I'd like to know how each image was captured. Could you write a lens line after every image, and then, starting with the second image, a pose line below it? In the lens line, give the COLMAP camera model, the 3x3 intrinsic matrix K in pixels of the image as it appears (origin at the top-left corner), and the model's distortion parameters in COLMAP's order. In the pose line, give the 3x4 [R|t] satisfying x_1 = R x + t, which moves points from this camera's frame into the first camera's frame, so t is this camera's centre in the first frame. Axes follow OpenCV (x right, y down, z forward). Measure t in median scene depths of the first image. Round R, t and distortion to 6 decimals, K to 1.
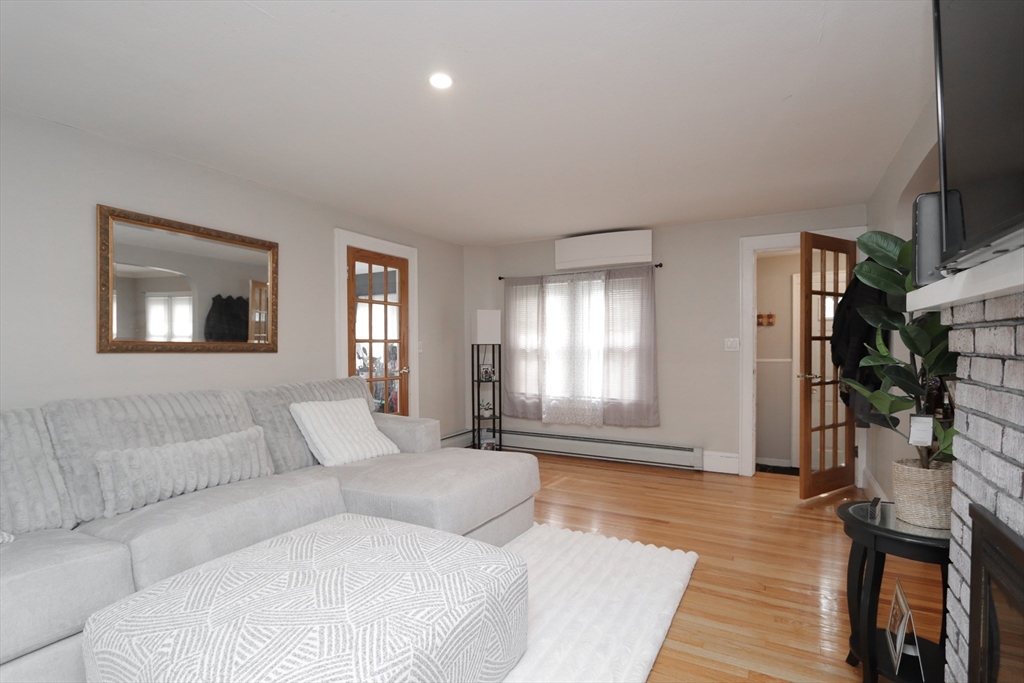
lens RADIAL K [[477.7, 0, 515.6], [0, 477.7, 350.3], [0, 0, 1]] dist [-0.020924, 0.004241]
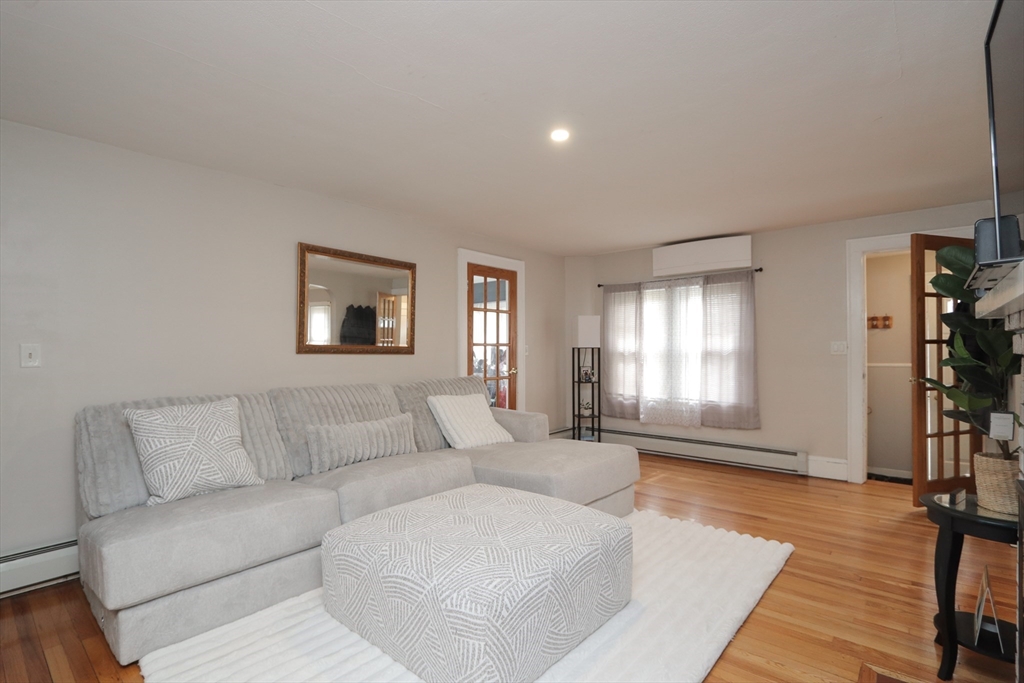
lens RADIAL K [[477.7, 0, 513.0], [0, 477.7, 347.1], [0, 0, 1]] dist [-0.020924, 0.004241]
pose [[0.980314, 0.000703, -0.197446, -0.016315], [-0.003480, 0.999900, -0.013718, 0.002413], [0.197416, 0.014135, 0.980218, -0.122945]]
